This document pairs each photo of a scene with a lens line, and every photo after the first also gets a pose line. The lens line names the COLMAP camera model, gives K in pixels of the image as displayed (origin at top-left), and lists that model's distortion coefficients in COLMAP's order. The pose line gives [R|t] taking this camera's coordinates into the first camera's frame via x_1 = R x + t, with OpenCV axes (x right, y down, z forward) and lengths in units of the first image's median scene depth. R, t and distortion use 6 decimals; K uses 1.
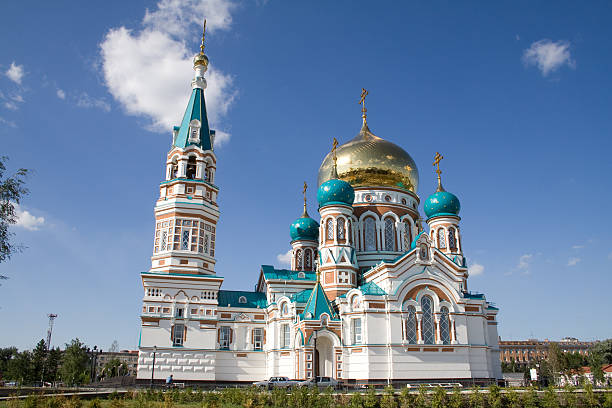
lens RADIAL K [[523.0, 0, 306.0], [0, 523.0, 204.0], [0, 0, 1]] dist [-0.086528, 0.001153]
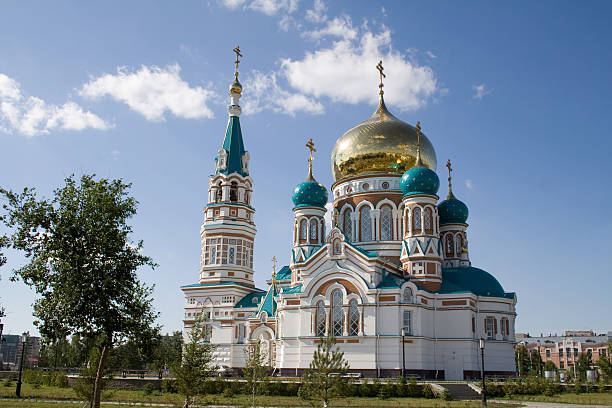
lens RADIAL K [[683.8, 0, 306.0], [0, 683.8, 204.0], [0, 0, 1]] dist [0.005101, 0.014799]
pose [[0.718903, -0.156874, -0.677178, 1.068929], [0.217574, 0.976032, 0.004874, -0.009987], [0.660182, -0.150840, 0.735803, -0.021116]]
